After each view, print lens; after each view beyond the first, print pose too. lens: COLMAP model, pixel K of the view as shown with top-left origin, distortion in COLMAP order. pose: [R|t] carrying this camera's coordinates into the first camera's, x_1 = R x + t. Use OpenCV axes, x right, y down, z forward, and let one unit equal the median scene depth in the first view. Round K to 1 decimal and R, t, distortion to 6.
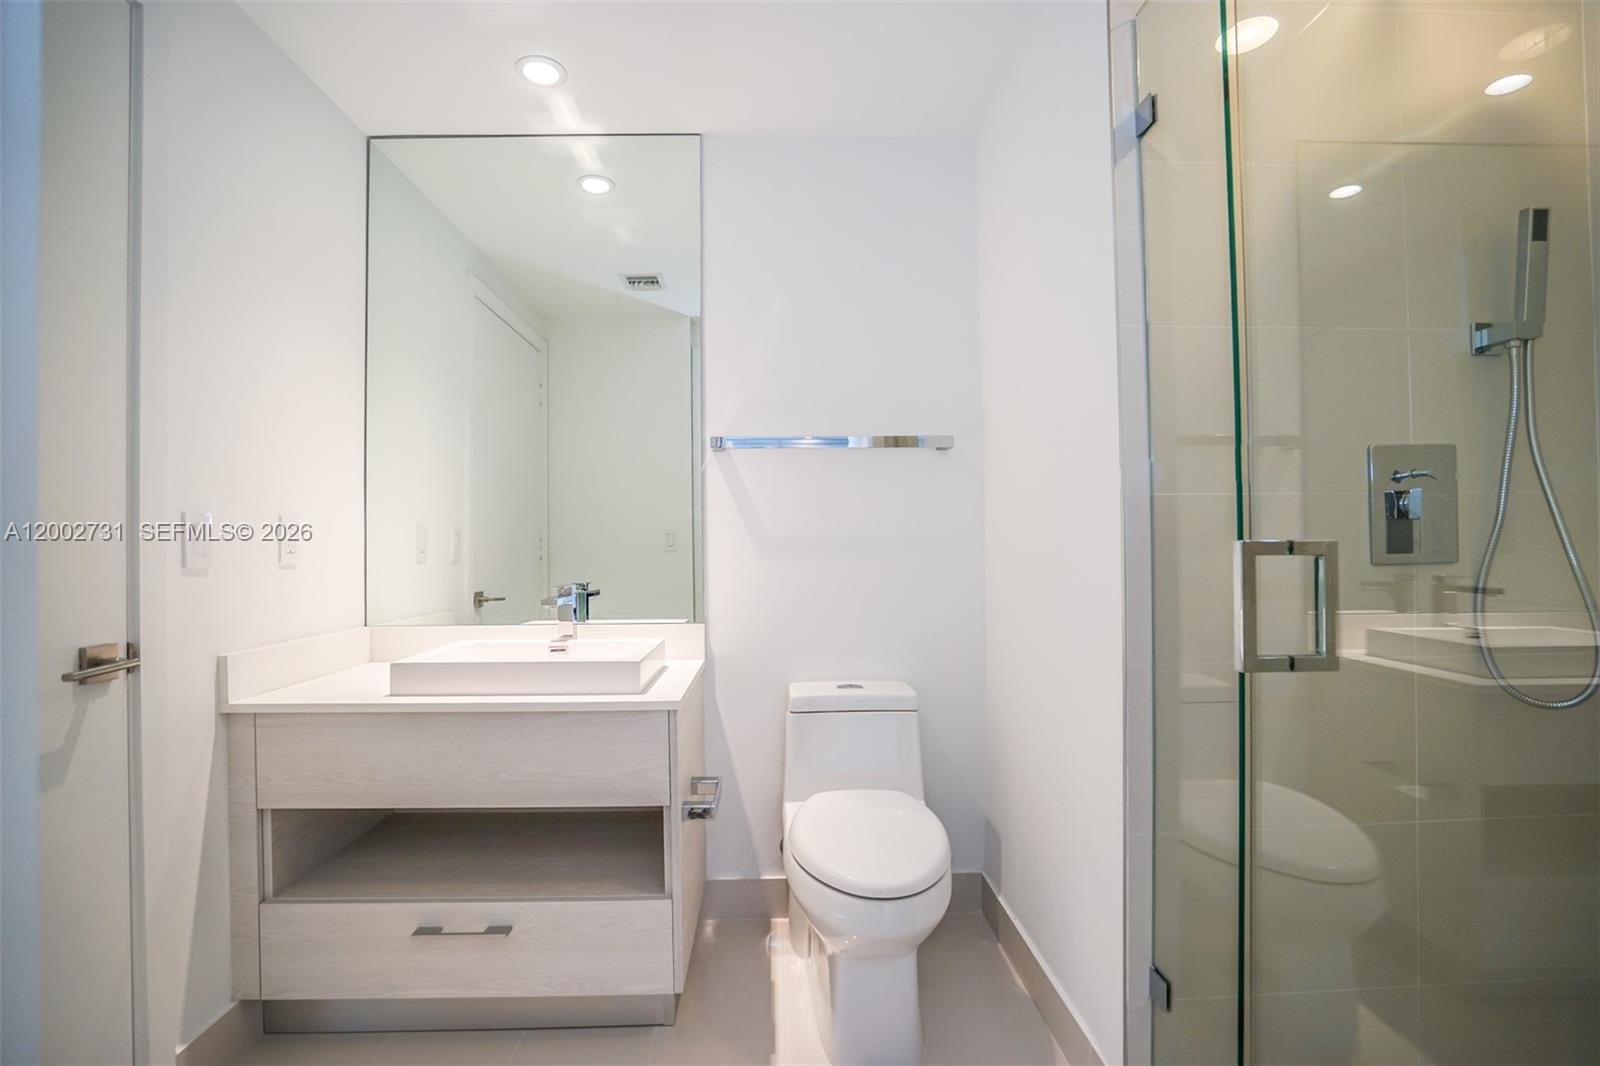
lens RADIAL K [[743.8, 0, 795.9], [0, 743.8, 537.1], [0, 0, 1]] dist [-0.067899, 0.025882]
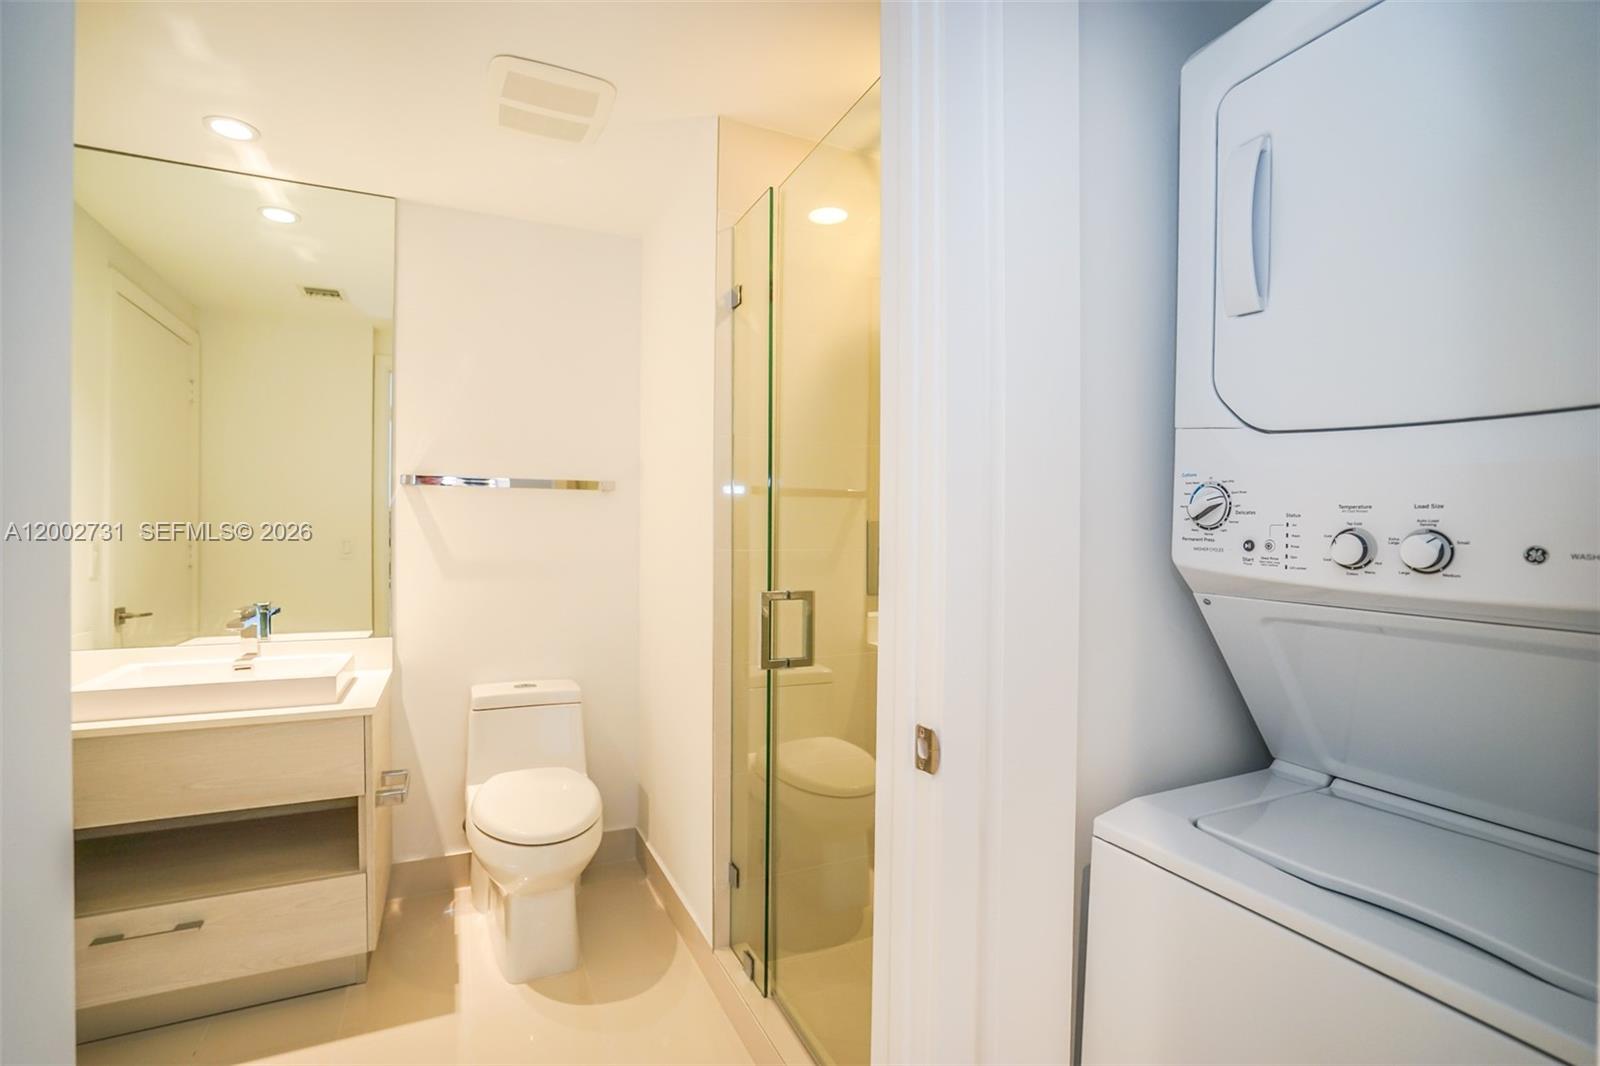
lens RADIAL K [[733.0, 0, 798.7], [0, 733.0, 538.9], [0, 0, 1]] dist [-0.060798, 0.024350]
pose [[0.916517, 0.014616, 0.399730, 0.004982], [-0.020191, 0.999749, 0.009740, -0.064968], [-0.399487, -0.016998, 0.916581, -0.285542]]
